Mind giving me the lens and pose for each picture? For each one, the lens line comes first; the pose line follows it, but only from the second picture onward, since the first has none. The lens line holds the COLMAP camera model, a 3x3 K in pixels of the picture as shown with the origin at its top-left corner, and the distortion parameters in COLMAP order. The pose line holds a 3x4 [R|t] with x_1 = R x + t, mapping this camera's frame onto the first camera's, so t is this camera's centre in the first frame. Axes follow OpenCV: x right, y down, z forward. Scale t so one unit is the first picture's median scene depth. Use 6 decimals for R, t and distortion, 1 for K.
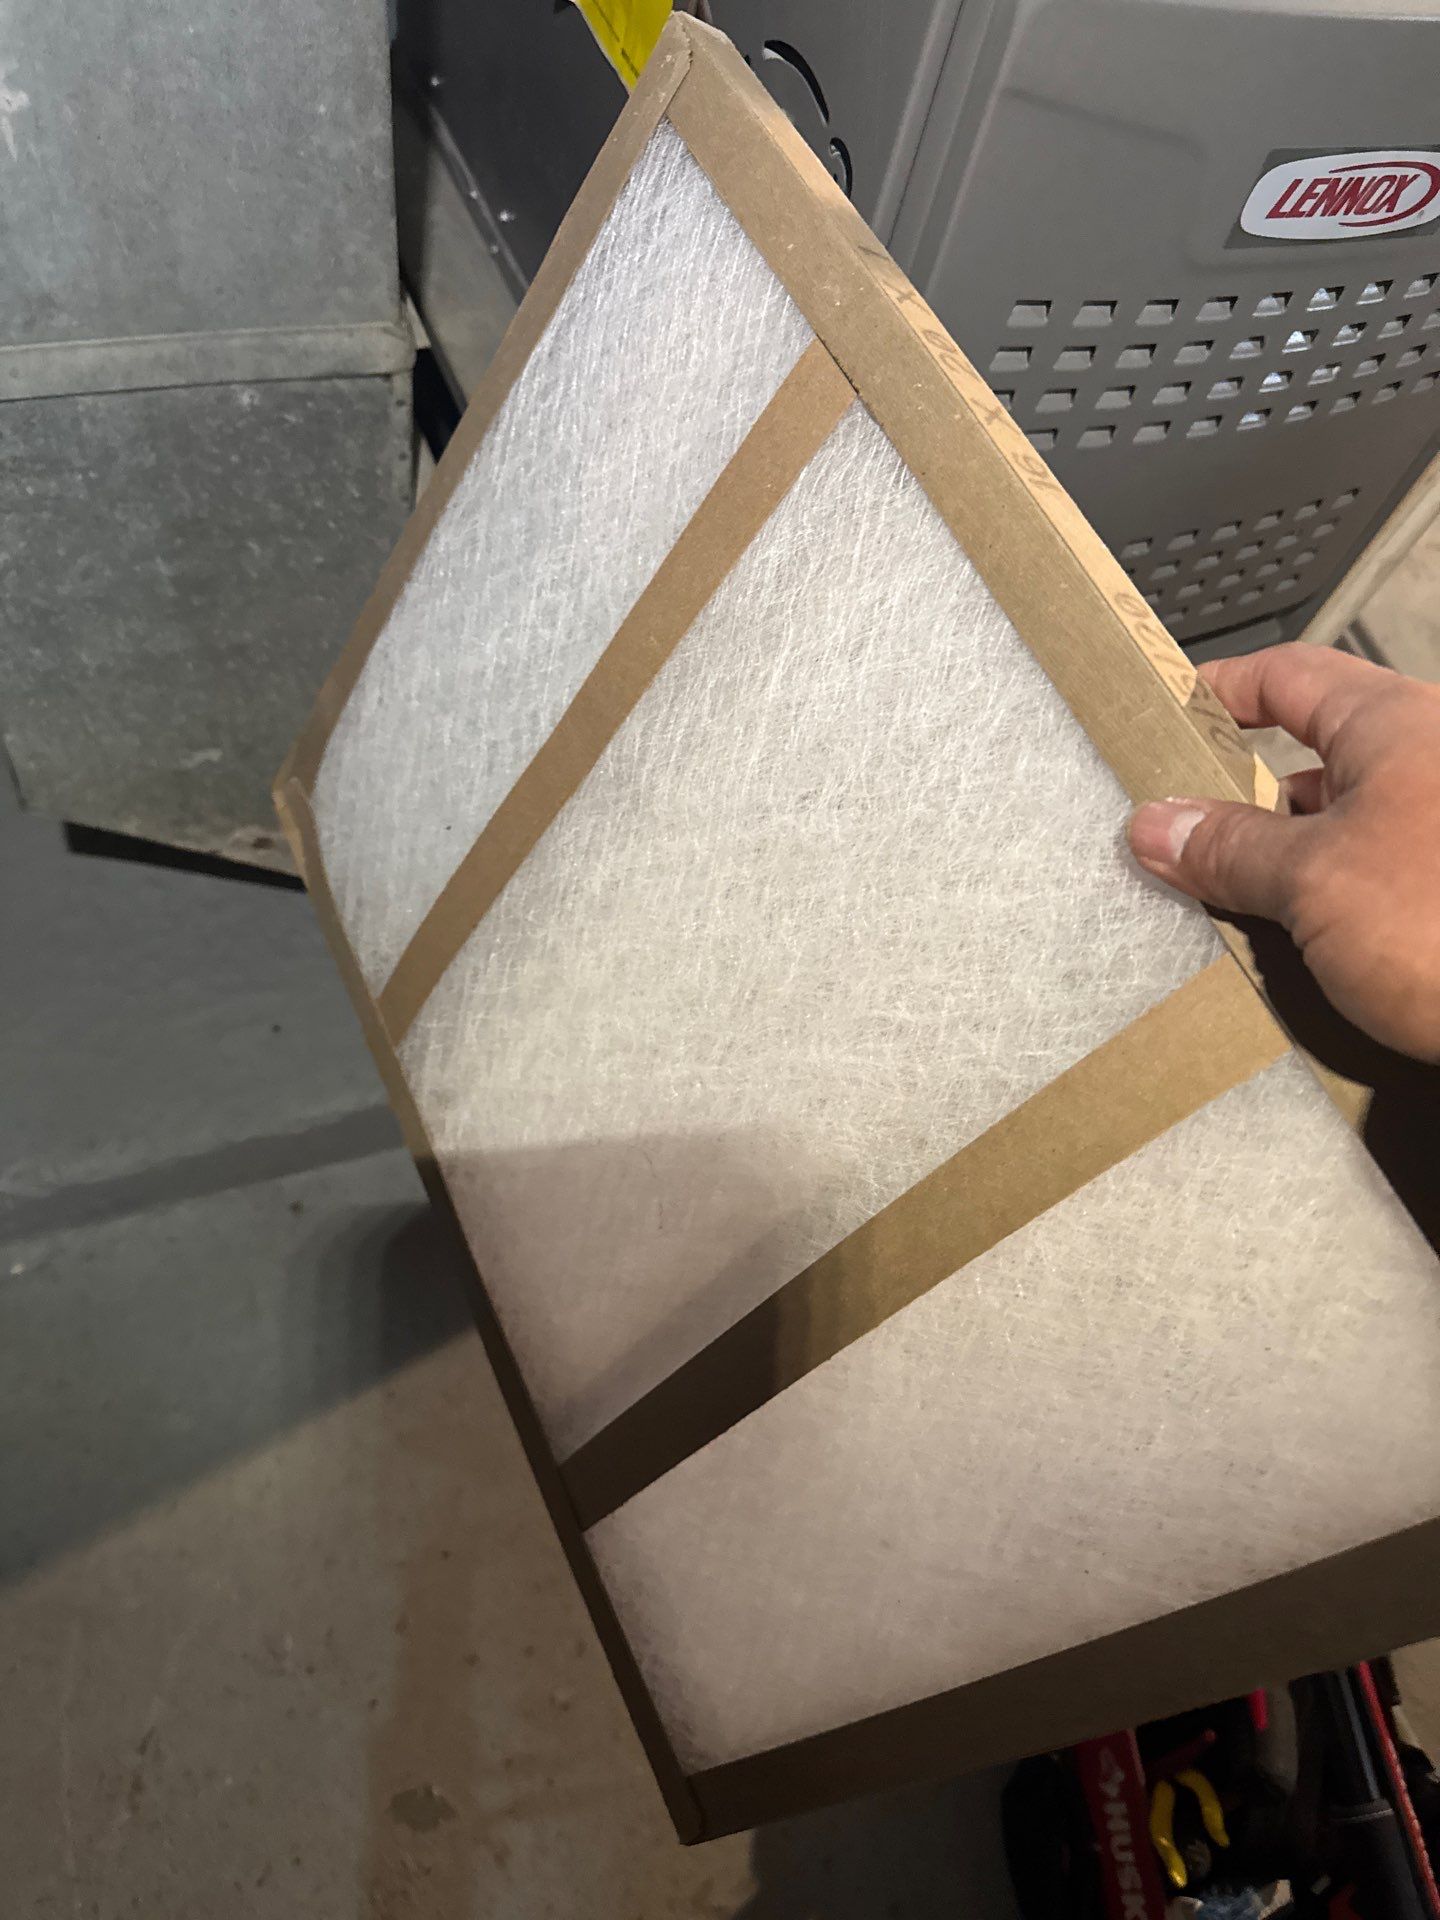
lens RADIAL K [[1356.8, 0, 735.8], [0, 1356.8, 958.9], [0, 0, 1]] dist [0.013756, -0.036302]
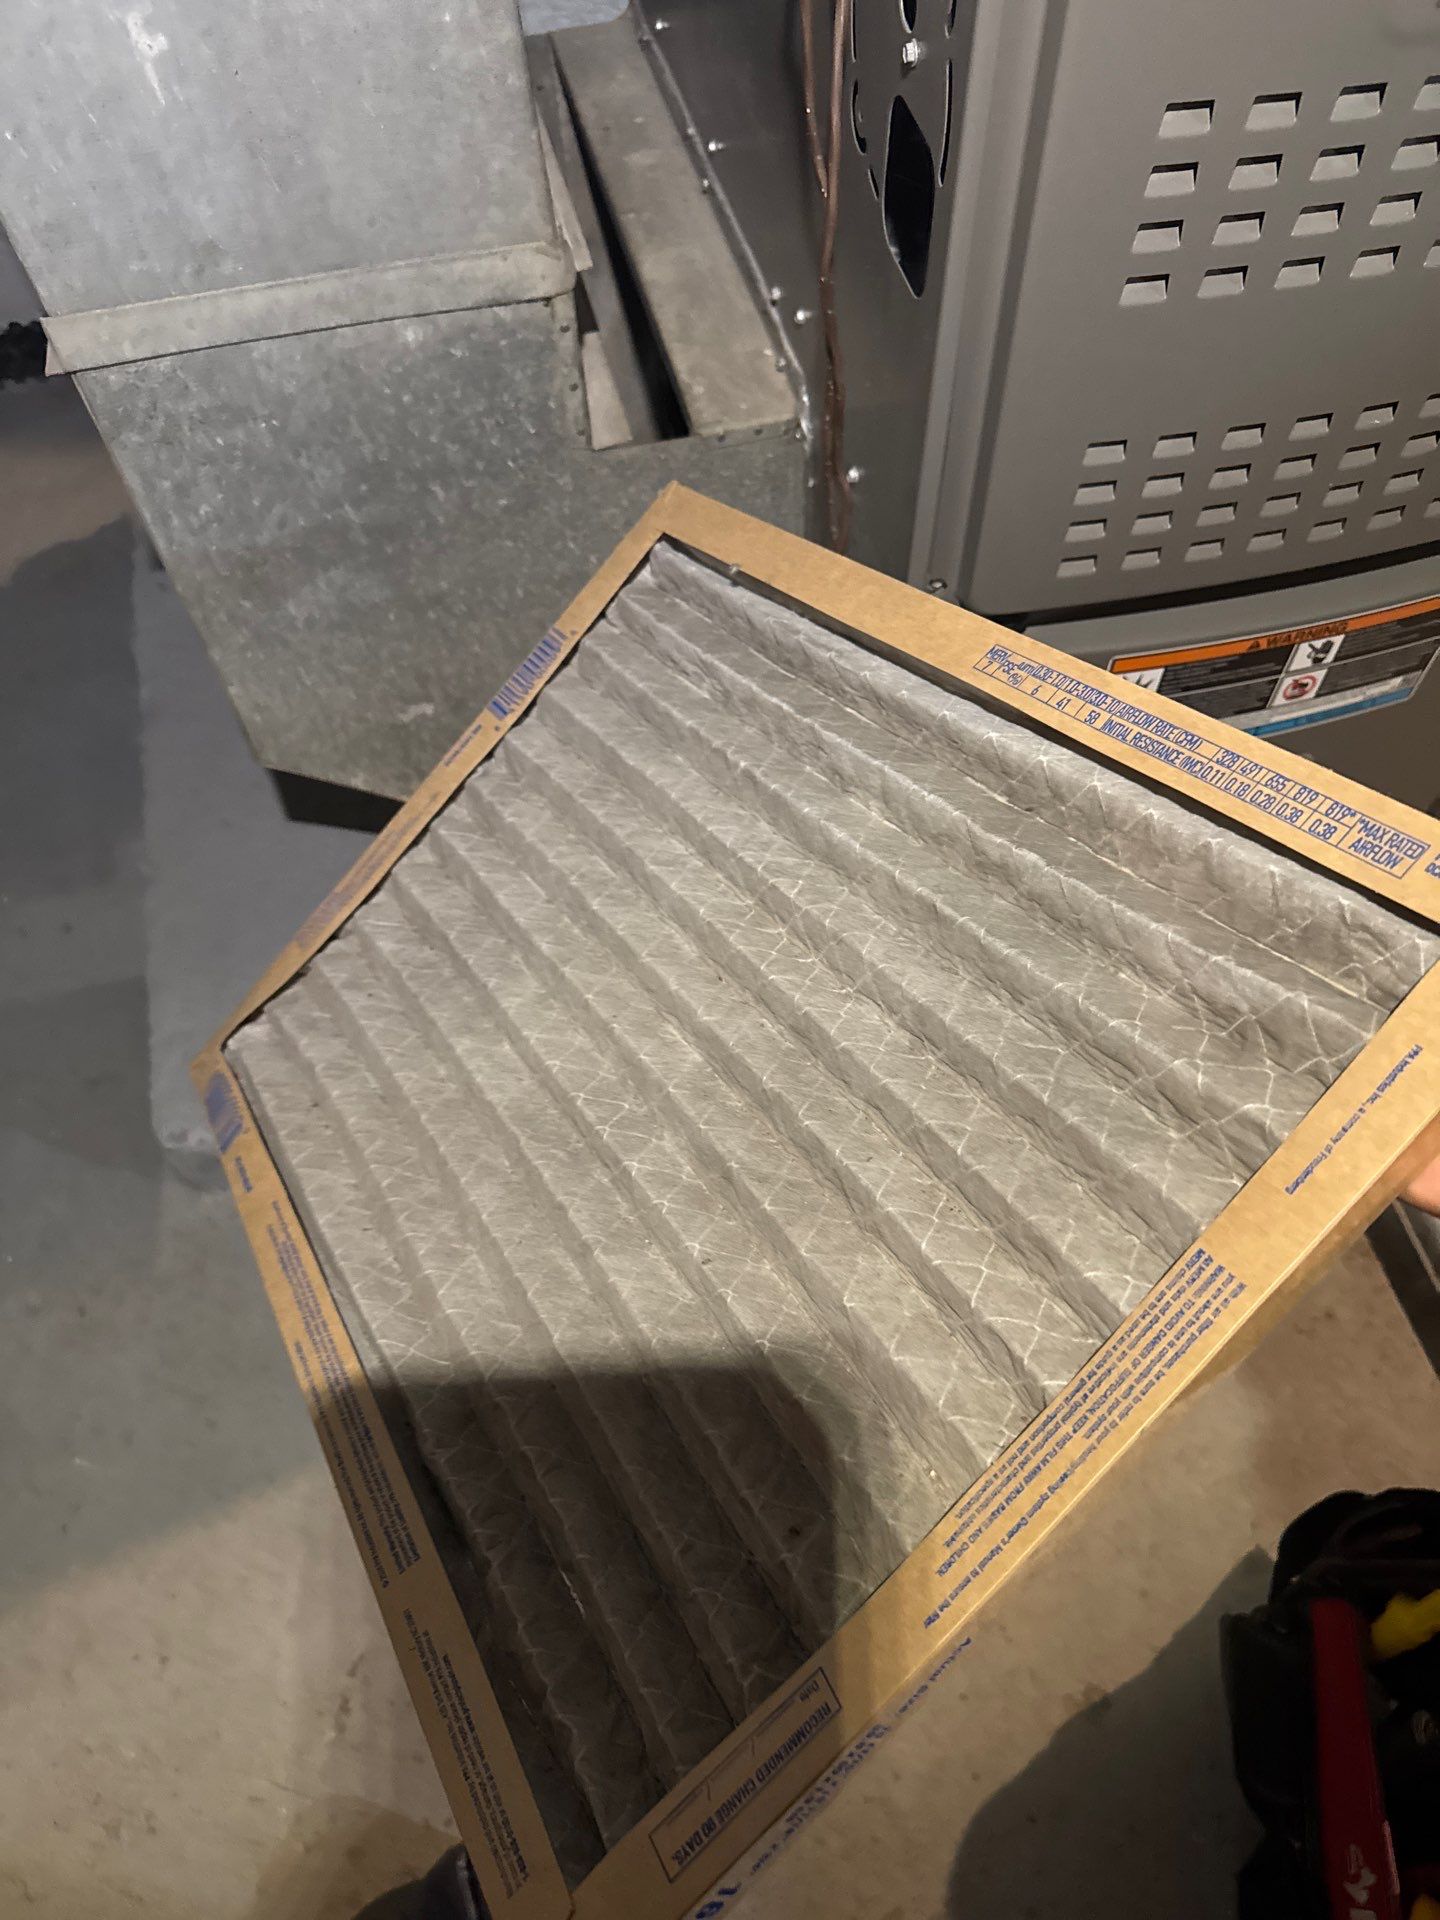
lens RADIAL K [[1356.8, 0, 728.5], [0, 1356.8, 957.8], [0, 0, 1]] dist [0.013756, -0.036302]
pose [[0.964539, 0.022158, -0.263007, 0.137695], [-0.023932, 0.999707, -0.003544, 0.046027], [0.262852, 0.009712, 0.964787, 0.092100]]
